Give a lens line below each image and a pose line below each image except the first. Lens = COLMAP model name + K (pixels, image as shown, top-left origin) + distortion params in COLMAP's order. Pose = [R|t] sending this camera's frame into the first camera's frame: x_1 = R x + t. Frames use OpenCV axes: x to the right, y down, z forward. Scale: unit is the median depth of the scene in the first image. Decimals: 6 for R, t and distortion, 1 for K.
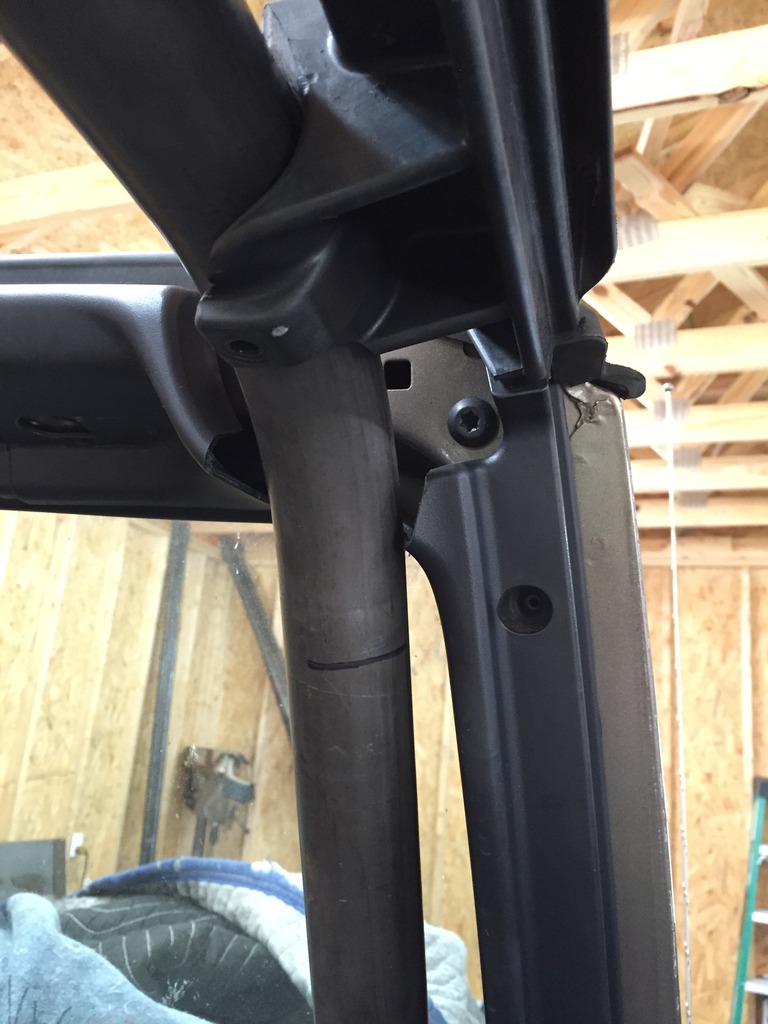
lens RADIAL K [[879.1, 0, 385.8], [0, 879.1, 518.1], [0, 0, 1]] dist [0.066463, -0.092747]
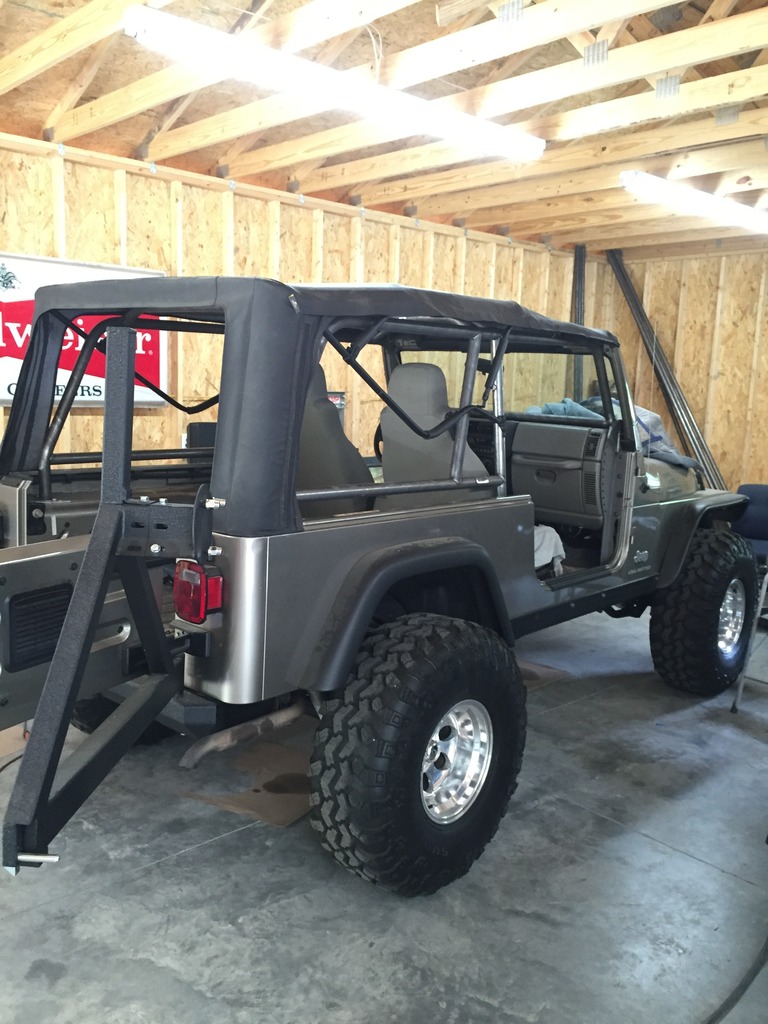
lens RADIAL K [[879.1, 0, 385.8], [0, 879.1, 518.1], [0, 0, 1]] dist [0.066463, -0.092747]
pose [[0.899769, 0.008176, -0.436289, 0.173863], [0.163266, 0.920899, 0.353964, -0.181069], [0.404672, -0.389717, 0.827261, -0.740378]]
